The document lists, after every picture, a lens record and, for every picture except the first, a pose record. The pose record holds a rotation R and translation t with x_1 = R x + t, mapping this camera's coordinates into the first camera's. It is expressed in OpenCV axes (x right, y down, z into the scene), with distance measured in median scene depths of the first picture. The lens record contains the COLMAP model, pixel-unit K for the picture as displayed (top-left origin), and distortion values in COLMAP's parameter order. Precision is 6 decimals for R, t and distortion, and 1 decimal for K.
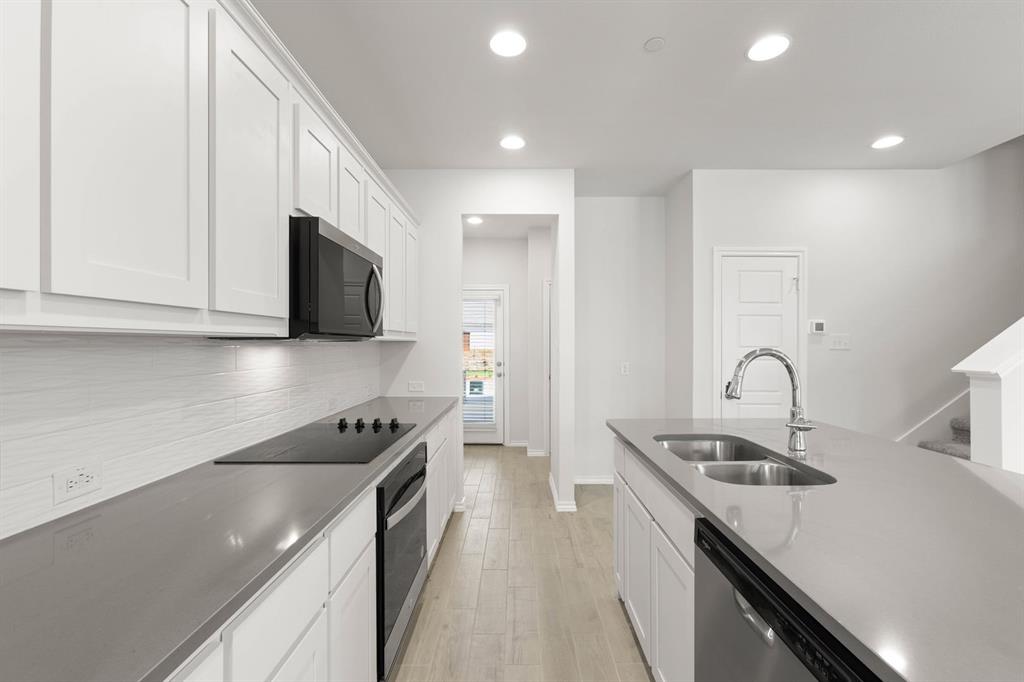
lens RADIAL K [[454.3, 0, 514.7], [0, 454.3, 343.7], [0, 0, 1]] dist [-0.007541, 0.004722]
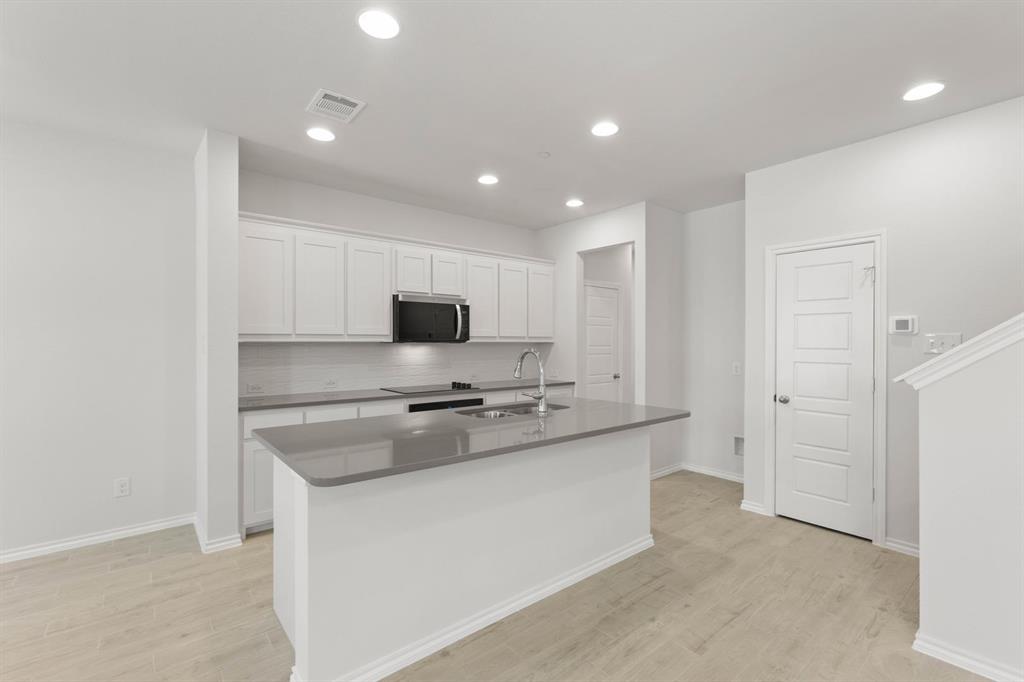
lens RADIAL K [[454.3, 0, 509.0], [0, 454.3, 343.2], [0, 0, 1]] dist [-0.007541, 0.004722]
pose [[0.634862, 0.000668, -0.772625, 0.859130], [-0.000092, 1.000000, 0.000789, -0.005143], [0.772625, -0.000430, 0.634862, -0.054410]]
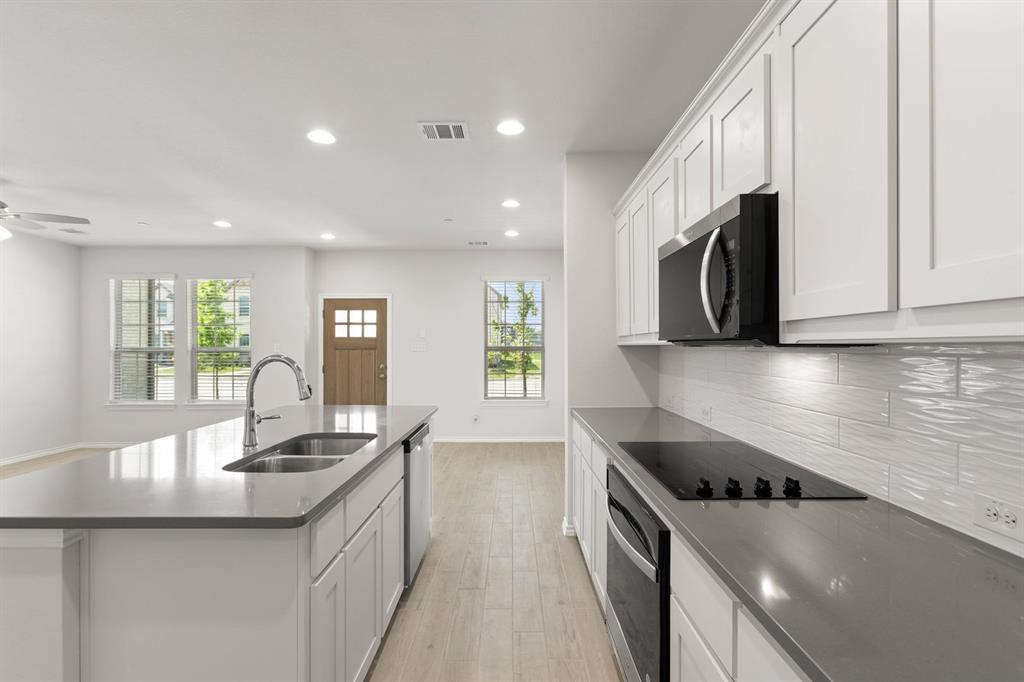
lens RADIAL K [[473.1, 0, 516.8], [0, 473.1, 343.6], [0, 0, 1]] dist [-0.003745, 0.001700]
pose [[-0.999919, 0.001078, -0.012709, -0.008992], [0.001137, 0.999989, -0.004621, -0.006026], [0.012704, -0.004635, -0.999909, 1.046616]]
